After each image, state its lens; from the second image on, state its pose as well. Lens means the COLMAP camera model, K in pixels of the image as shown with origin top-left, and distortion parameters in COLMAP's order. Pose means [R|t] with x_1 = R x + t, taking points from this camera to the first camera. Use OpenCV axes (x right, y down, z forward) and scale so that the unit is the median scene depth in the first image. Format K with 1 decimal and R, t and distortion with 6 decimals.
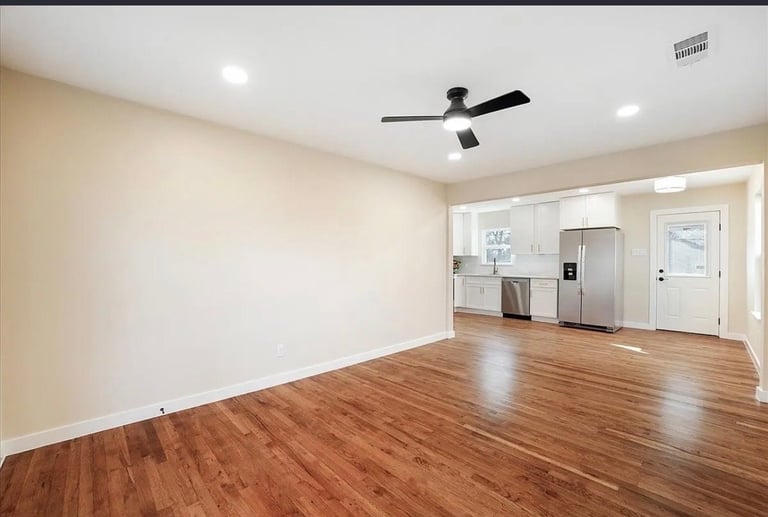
lens RADIAL K [[328.5, 0, 384.0], [0, 328.5, 258.5], [0, 0, 1]] dist [-0.016271, 0.000496]
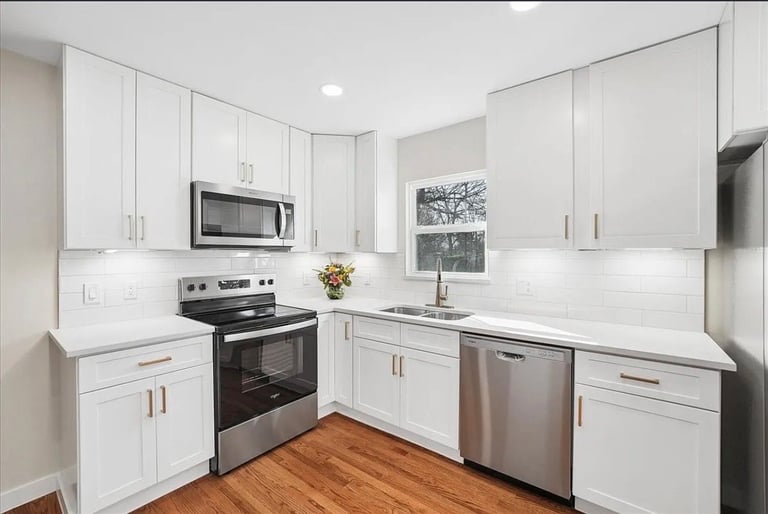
lens RADIAL K [[328.5, 0, 384.0], [0, 328.5, 257.0], [0, 0, 1]] dist [-0.016271, 0.000496]
pose [[0.990301, 0.001764, 0.138931, 0.253202], [-0.002741, 0.999973, 0.006840, -0.006654], [-0.138915, -0.007155, 0.990278, 0.726053]]
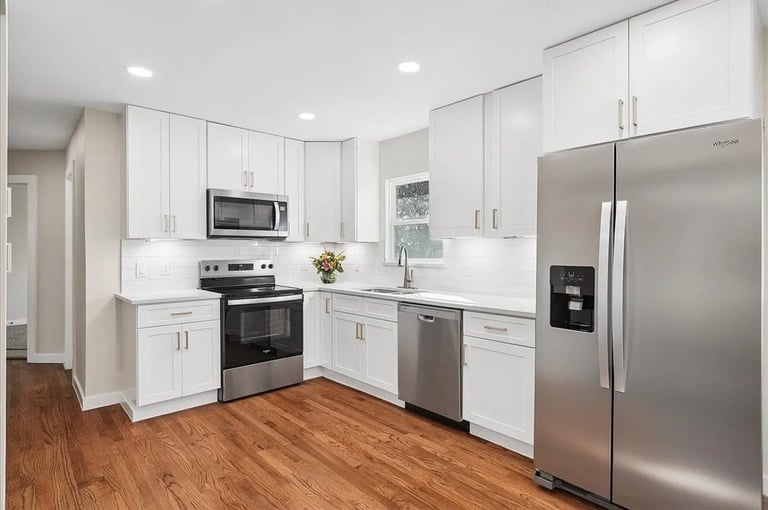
lens RADIAL K [[405.0, 0, 384.0], [0, 405.0, 255.0], [0, 0, 1]] dist [-0.001533, -0.000463]
pose [[0.999743, 0.003074, -0.022477, 0.349913], [-0.002820, 0.999932, 0.011297, 0.002583], [0.022510, -0.011231, 0.999684, 0.550845]]
